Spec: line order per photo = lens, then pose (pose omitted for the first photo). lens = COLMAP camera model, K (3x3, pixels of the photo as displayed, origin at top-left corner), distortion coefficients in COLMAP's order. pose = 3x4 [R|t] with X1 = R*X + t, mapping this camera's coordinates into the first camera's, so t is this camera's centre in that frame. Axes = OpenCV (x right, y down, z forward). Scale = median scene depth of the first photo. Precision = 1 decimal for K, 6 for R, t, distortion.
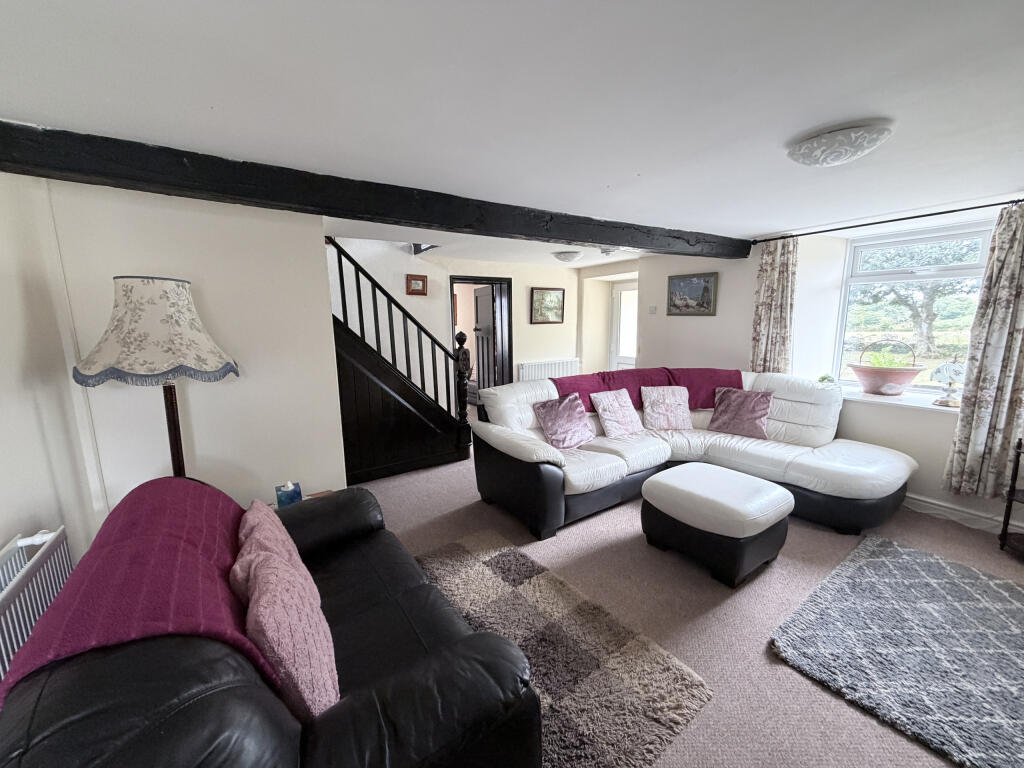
lens RADIAL K [[407.0, 0, 507.1], [0, 407.0, 385.7], [0, 0, 1]] dist [0.000289, -0.000197]
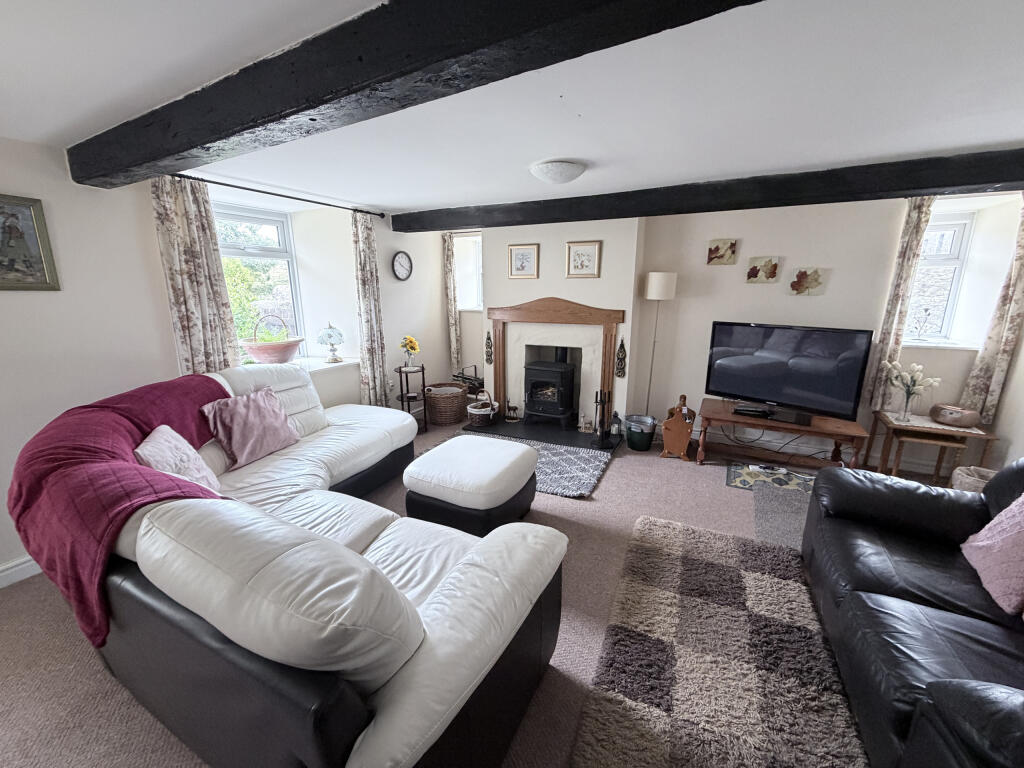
lens RADIAL K [[407.0, 0, 507.1], [0, 407.0, 385.7], [0, 0, 1]] dist [0.000289, -0.000197]
pose [[-0.476085, -0.186625, 0.859368, -0.310643], [0.160928, 0.942231, 0.293773, -0.178067], [-0.864549, 0.278158, -0.418549, 1.141423]]
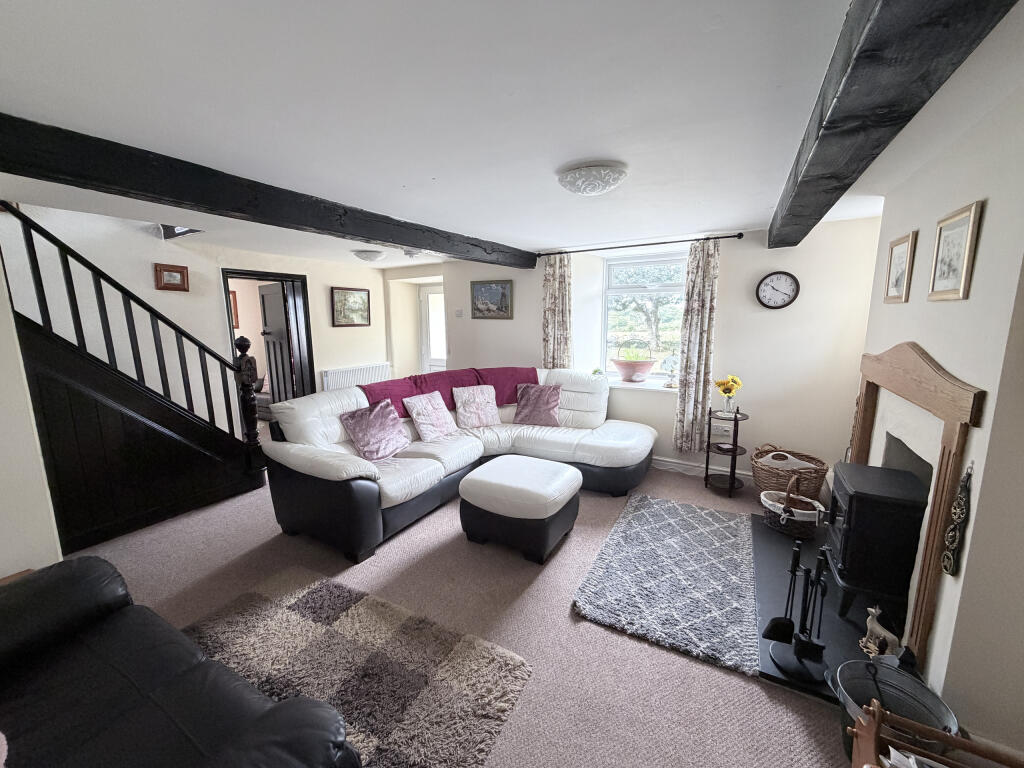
lens RADIAL K [[407.0, 0, 507.1], [0, 407.0, 385.7], [0, 0, 1]] dist [0.000289, -0.000197]
pose [[0.900150, -0.064435, 0.430787, 0.015569], [0.066625, 0.997728, 0.010019, -0.005938], [-0.430454, 0.019683, 0.902398, 0.020692]]
